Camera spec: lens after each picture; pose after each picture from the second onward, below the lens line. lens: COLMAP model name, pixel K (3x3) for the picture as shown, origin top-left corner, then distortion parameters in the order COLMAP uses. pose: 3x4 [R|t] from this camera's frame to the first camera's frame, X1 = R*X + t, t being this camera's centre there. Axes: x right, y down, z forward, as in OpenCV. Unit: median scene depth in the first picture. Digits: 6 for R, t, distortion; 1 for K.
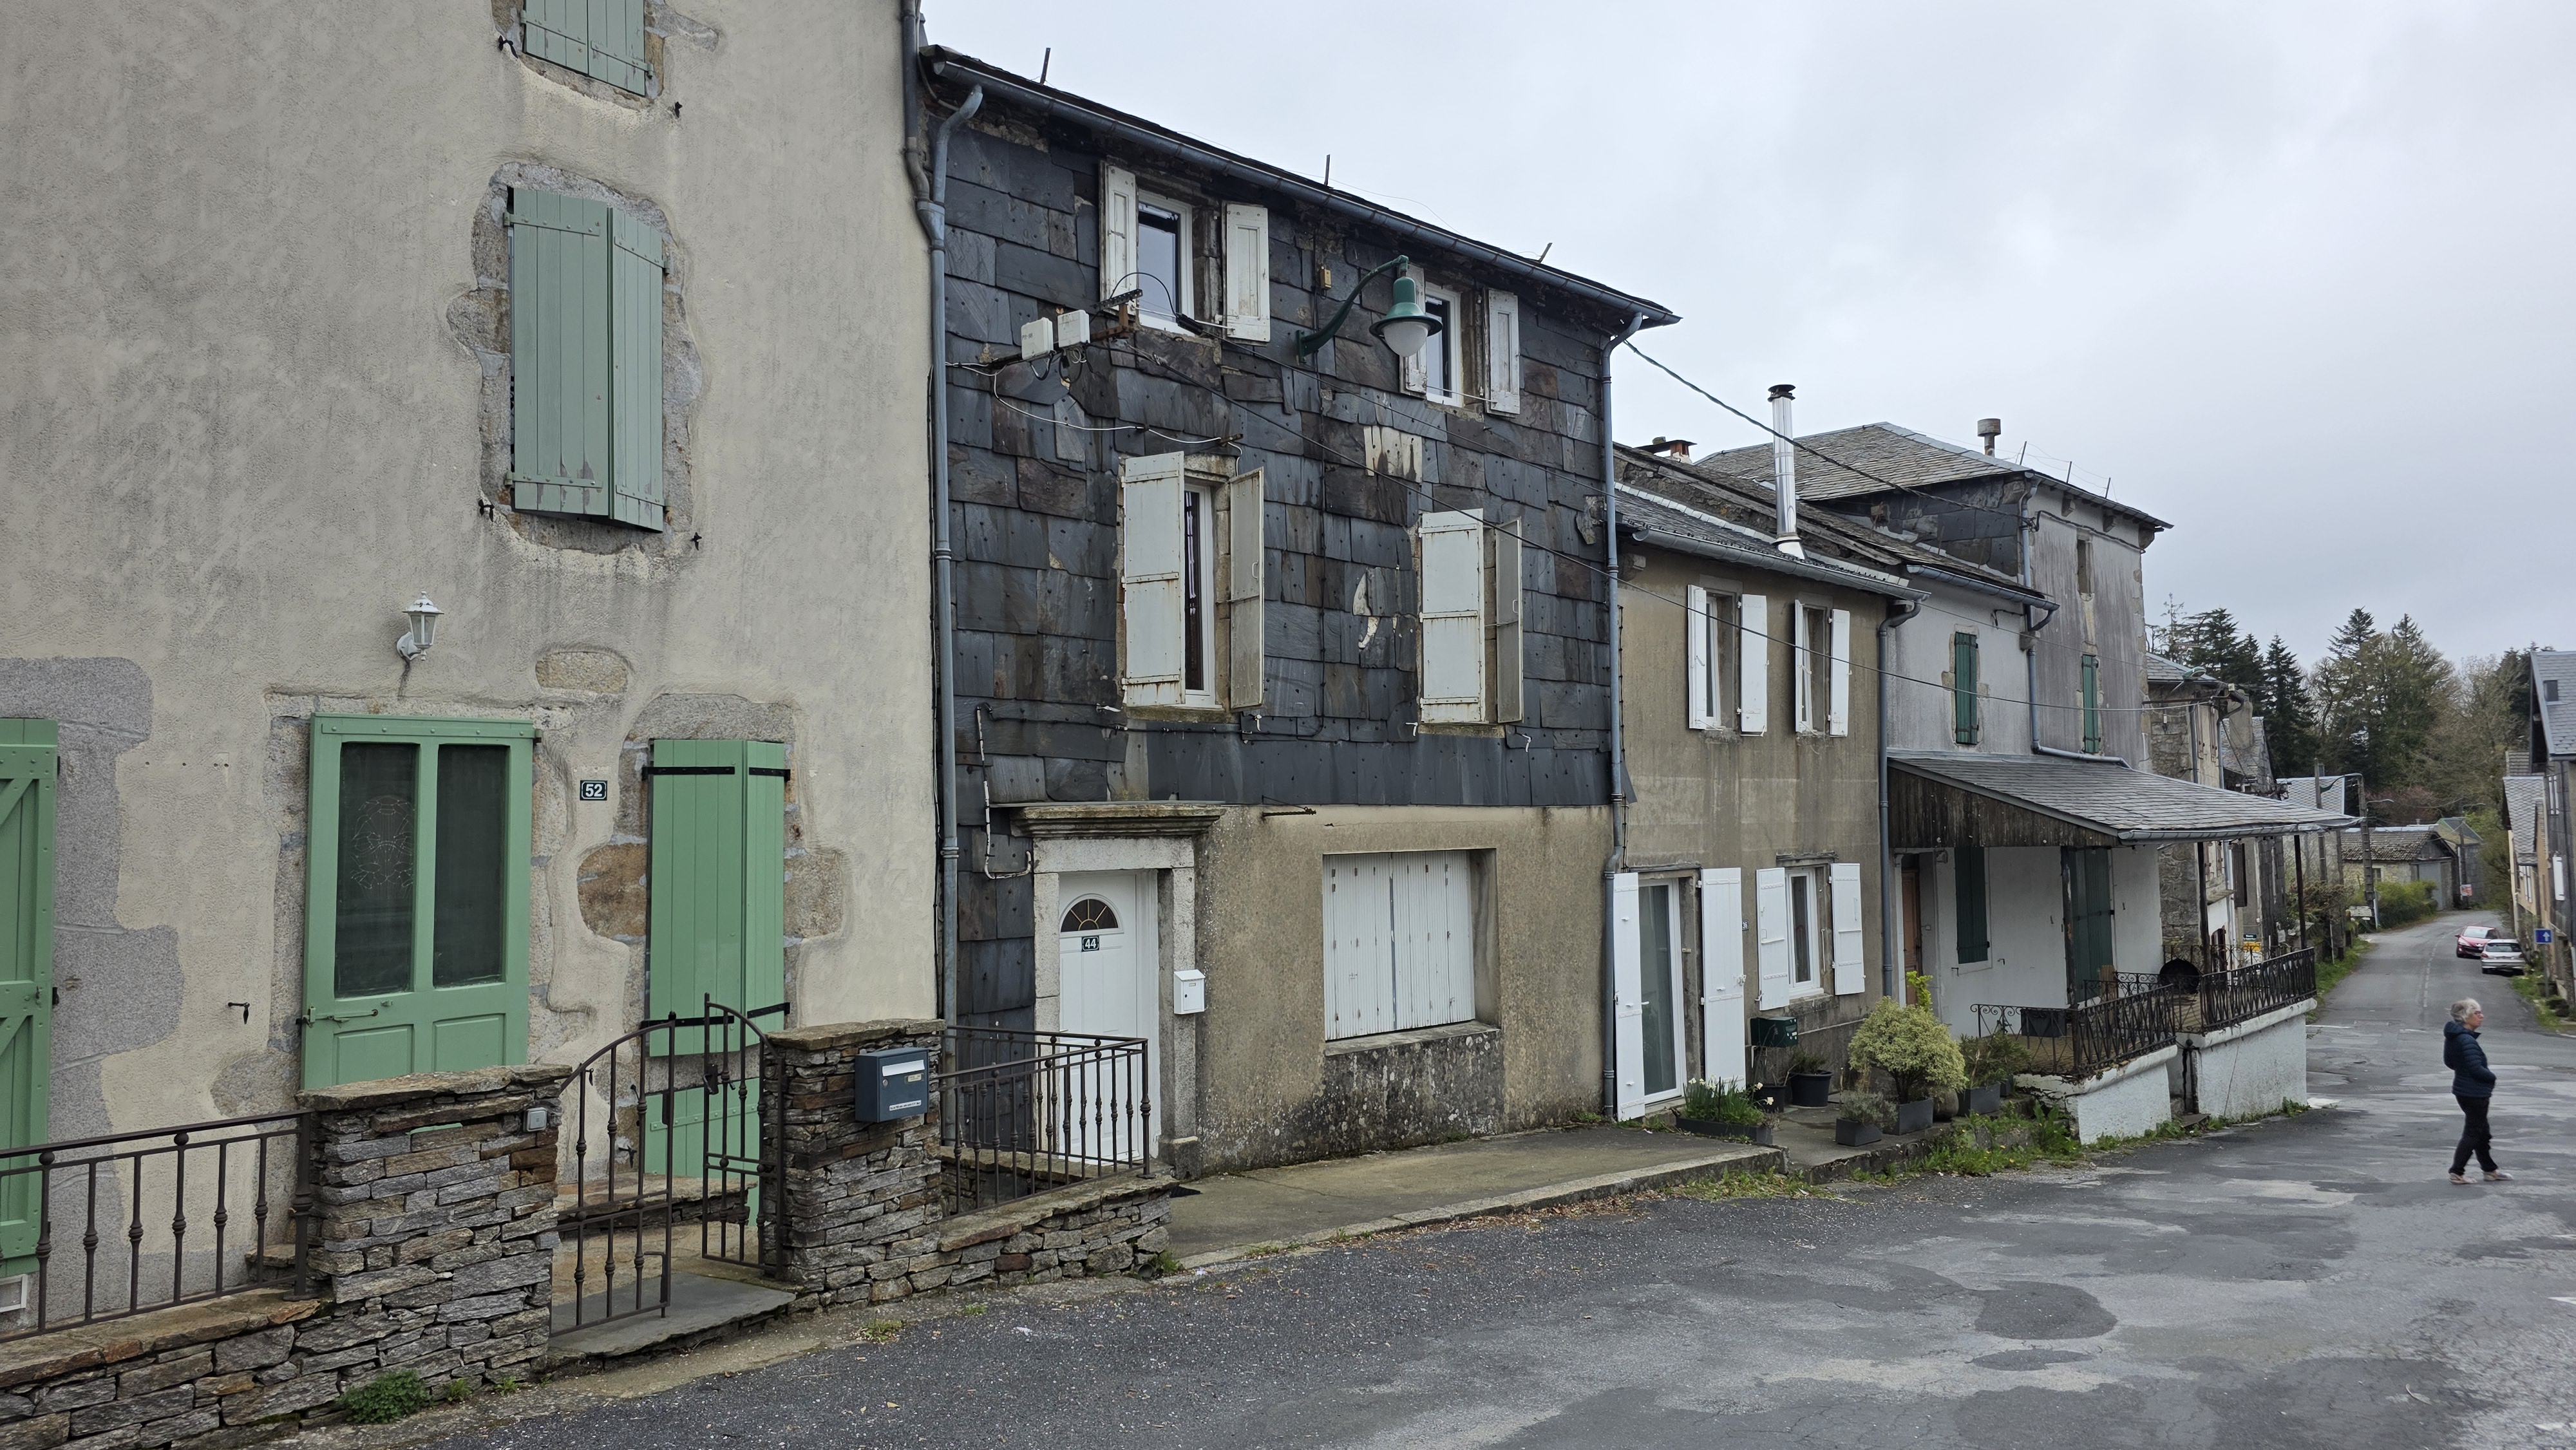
lens RADIAL K [[1701.1, 0, 1310.1], [0, 1701.1, 729.4], [0, 0, 1]] dist [0.060599, -0.061617]
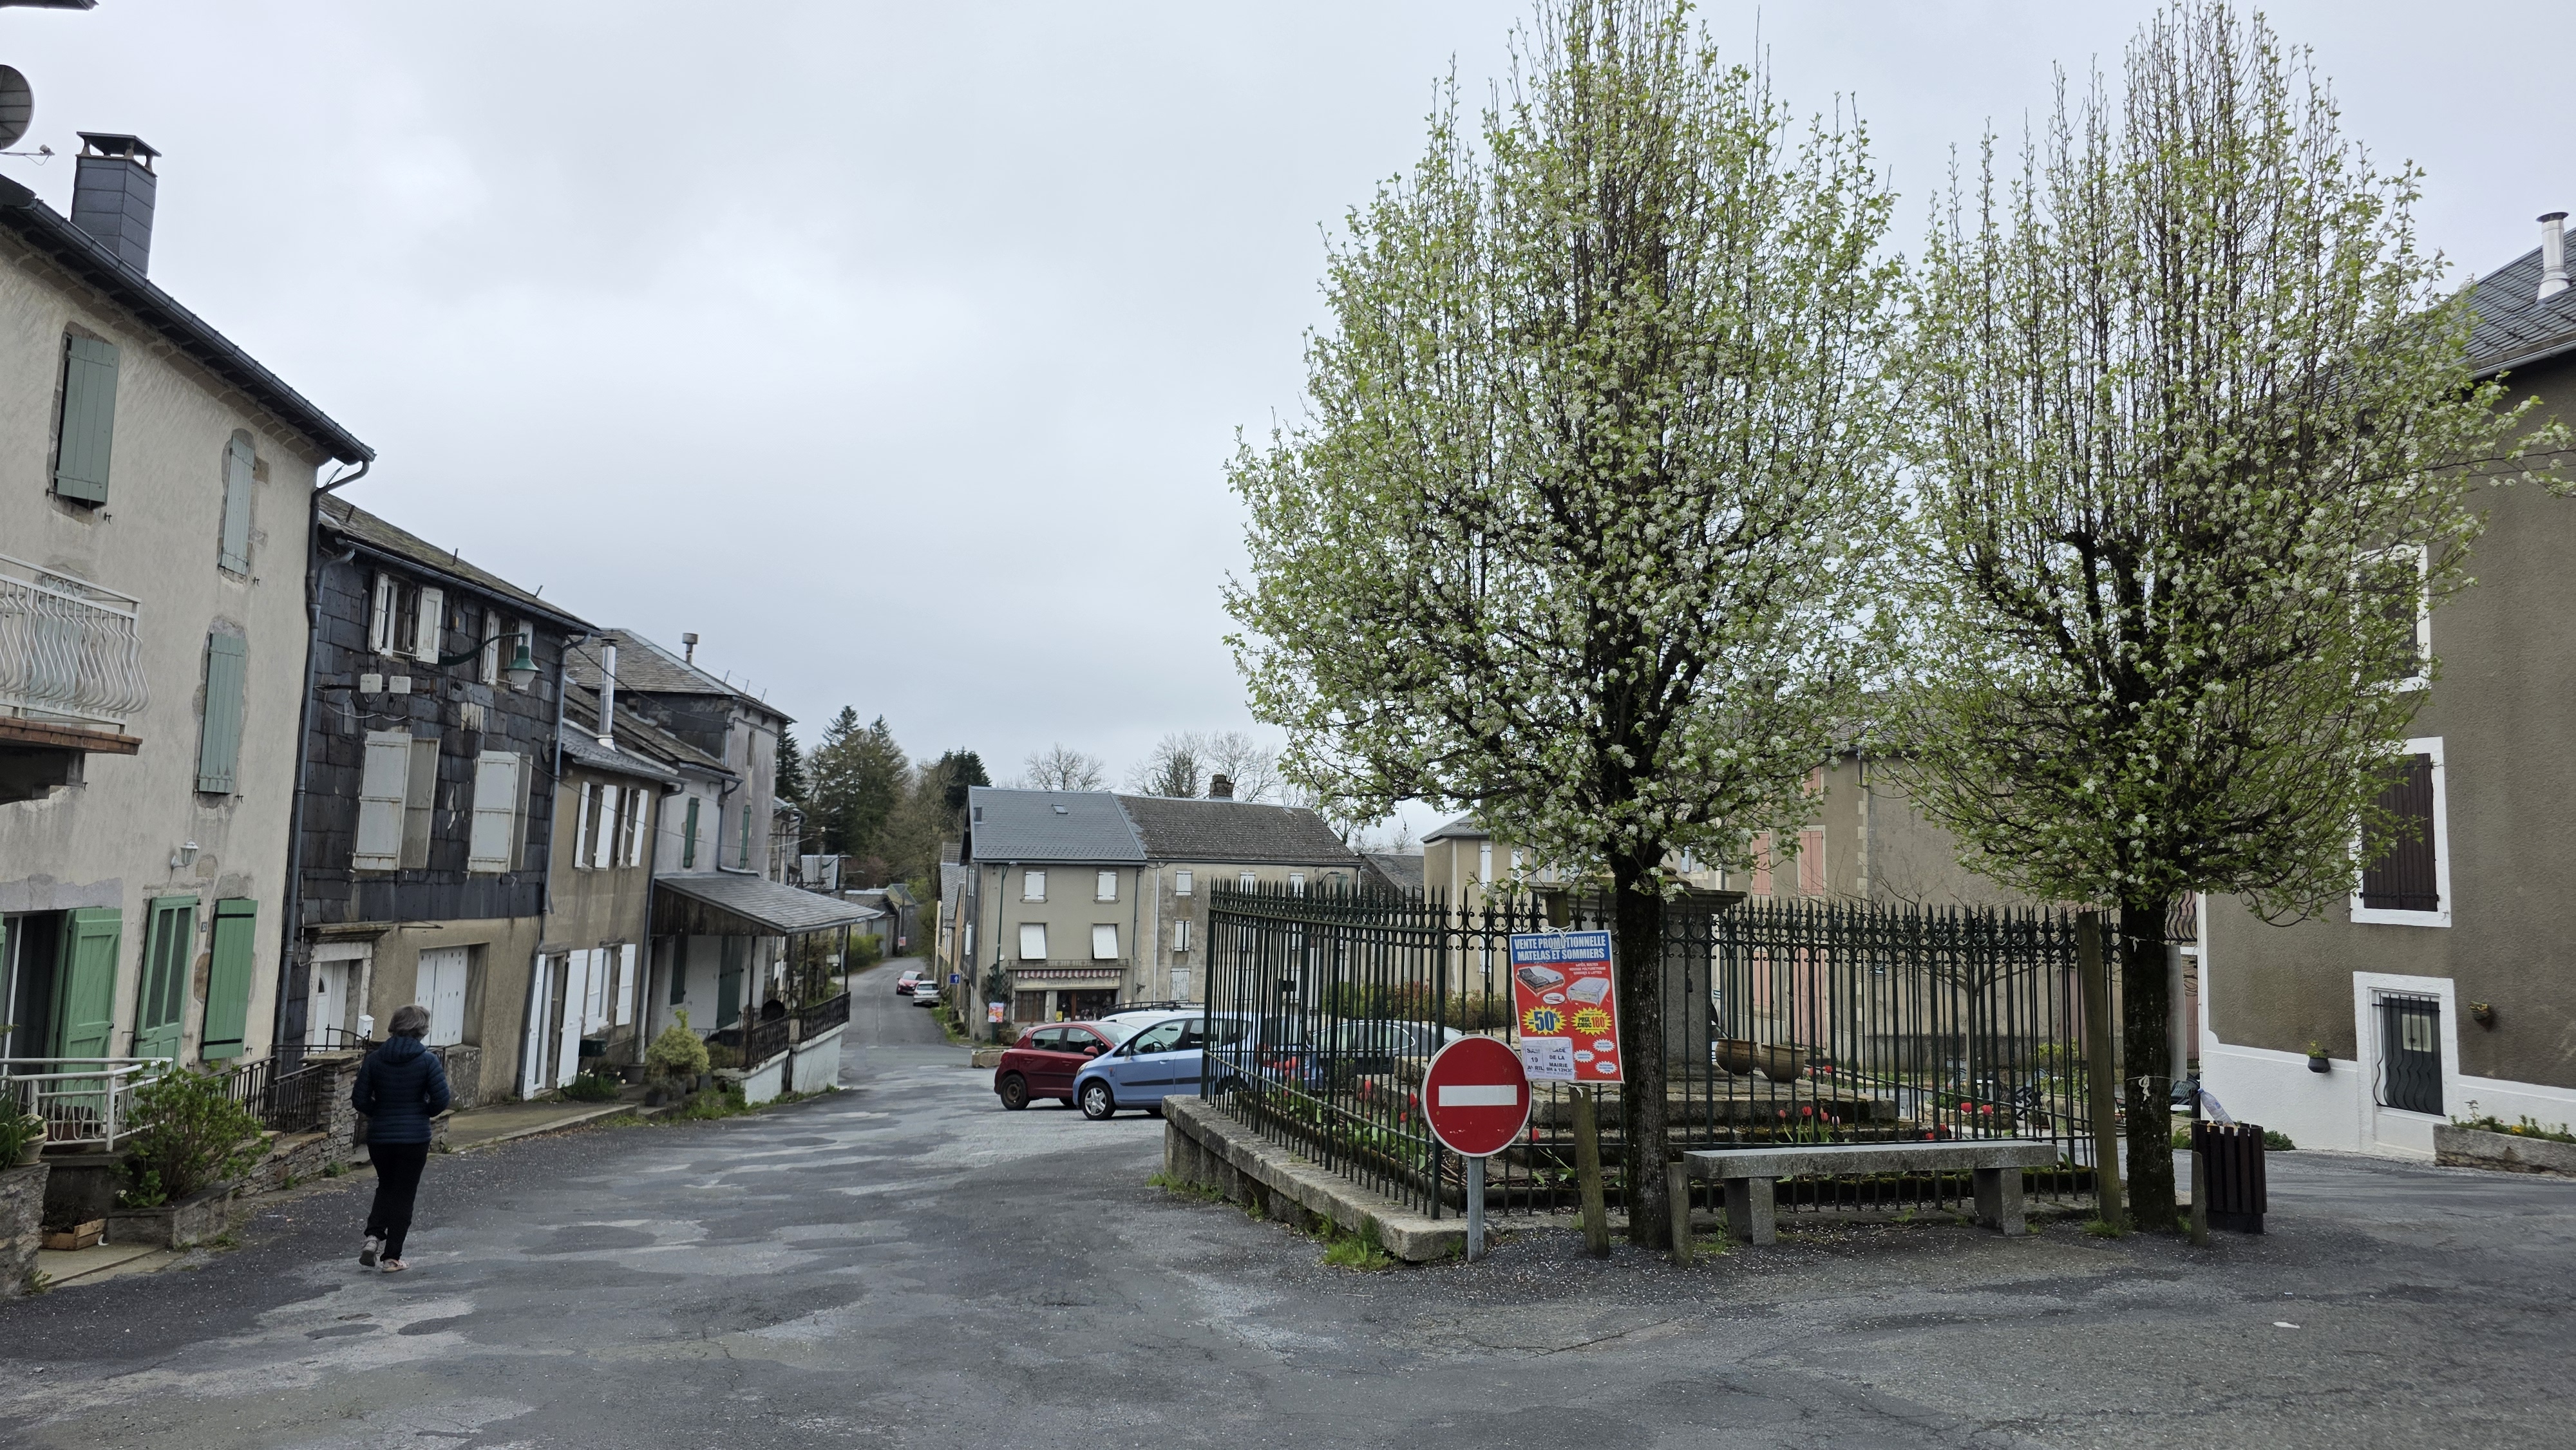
lens RADIAL K [[1701.1, 0, 1310.1], [0, 1701.1, 729.4], [0, 0, 1]] dist [0.060599, -0.061617]
pose [[0.677439, 0.103584, 0.728249, -0.435399], [-0.085904, 0.994402, -0.061531, -0.076637], [-0.730546, -0.020876, 0.682545, -0.557206]]
